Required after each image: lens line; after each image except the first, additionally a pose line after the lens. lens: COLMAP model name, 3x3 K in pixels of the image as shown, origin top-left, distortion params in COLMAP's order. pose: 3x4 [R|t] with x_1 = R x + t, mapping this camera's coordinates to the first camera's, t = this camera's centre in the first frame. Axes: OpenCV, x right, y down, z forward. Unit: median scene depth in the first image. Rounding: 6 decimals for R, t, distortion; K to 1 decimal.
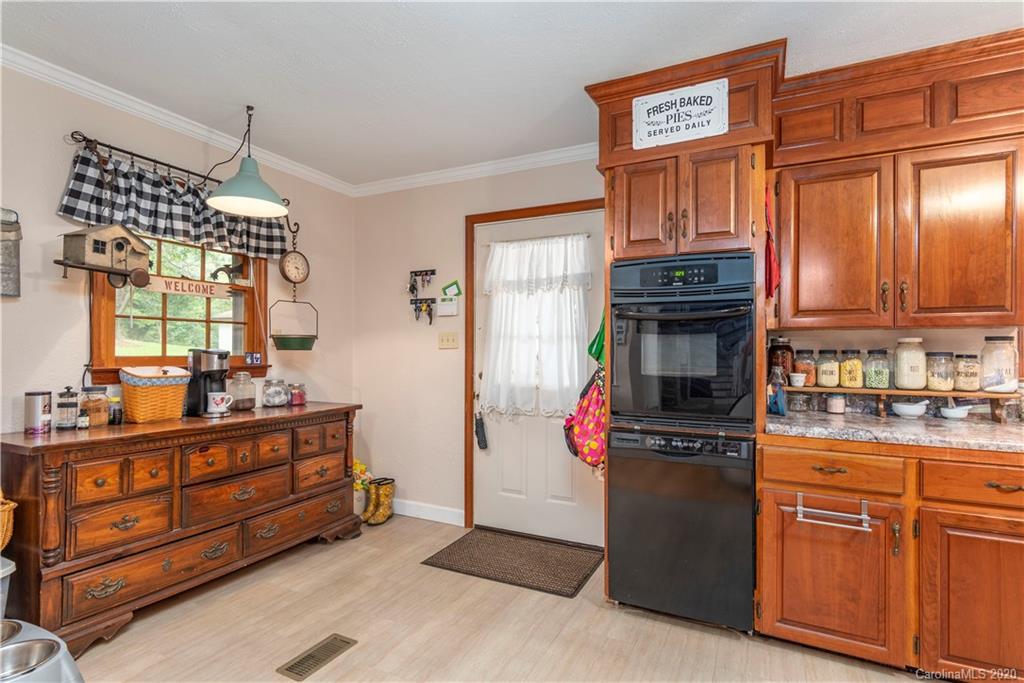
lens RADIAL K [[509.4, 0, 512.2], [0, 509.4, 348.5], [0, 0, 1]] dist [0.006955, -0.000907]
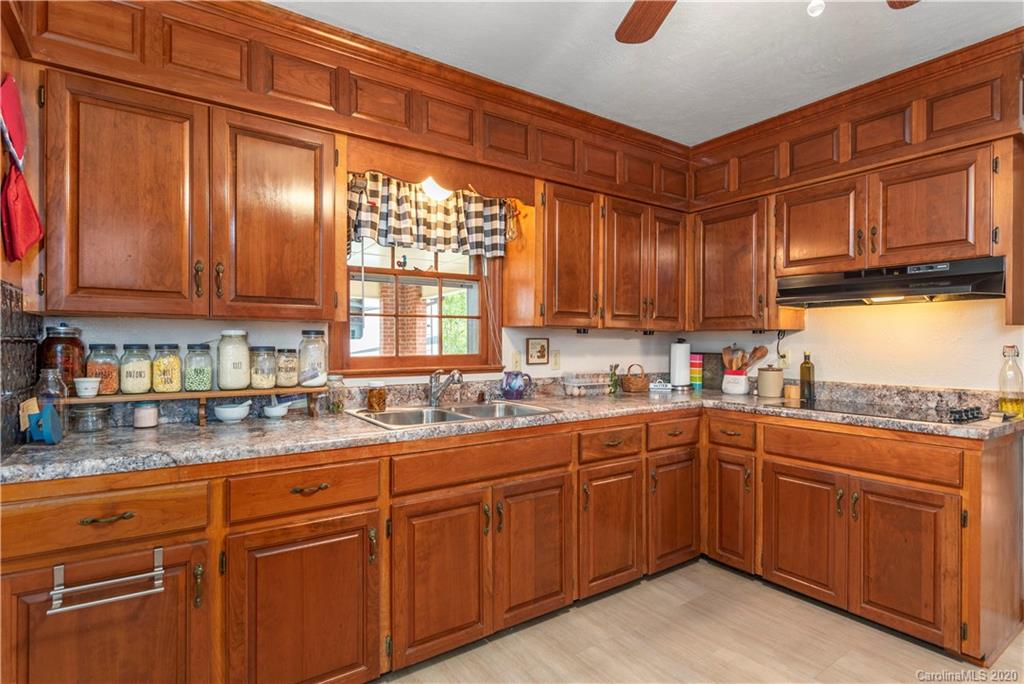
lens RADIAL K [[521.9, 0, 509.7], [0, 521.9, 346.1], [0, 0, 1]] dist [-0.001817, 0.000453]
pose [[0.481009, -0.005280, 0.876700, 0.244781], [-0.001526, 0.999975, 0.006859, -0.000740], [-0.876714, -0.004637, 0.480990, 0.173629]]
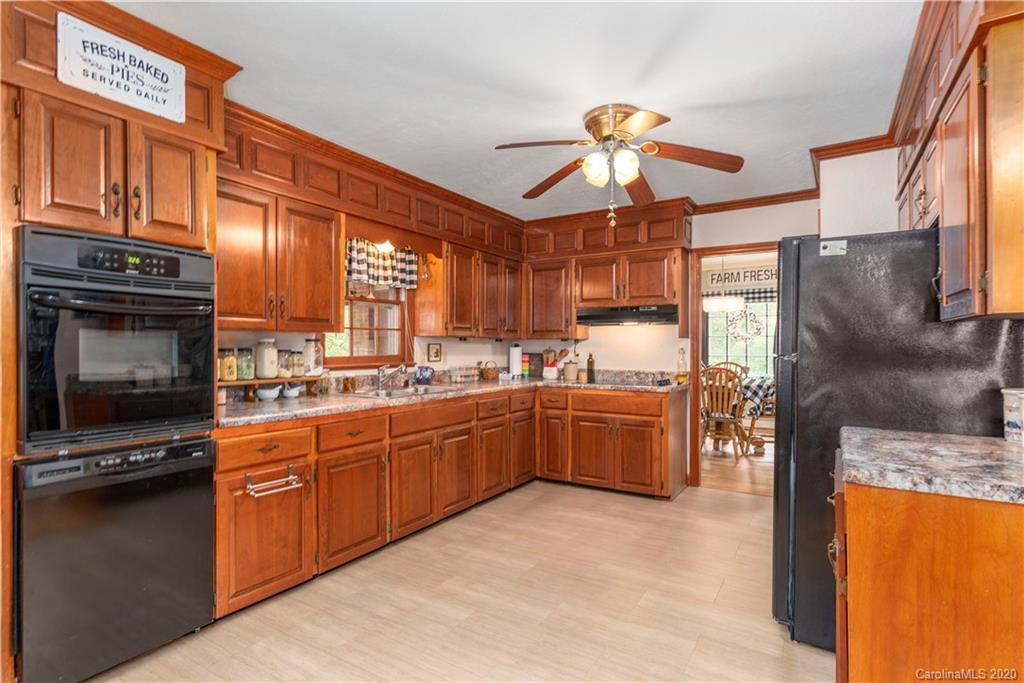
lens RADIAL K [[509.4, 0, 514.5], [0, 509.4, 348.8], [0, 0, 1]] dist [0.006955, -0.000907]
pose [[0.087317, -0.004945, 0.996168, -0.482809], [-0.002200, 0.999984, 0.005157, -0.003451], [-0.996178, -0.002642, 0.087305, 0.290678]]
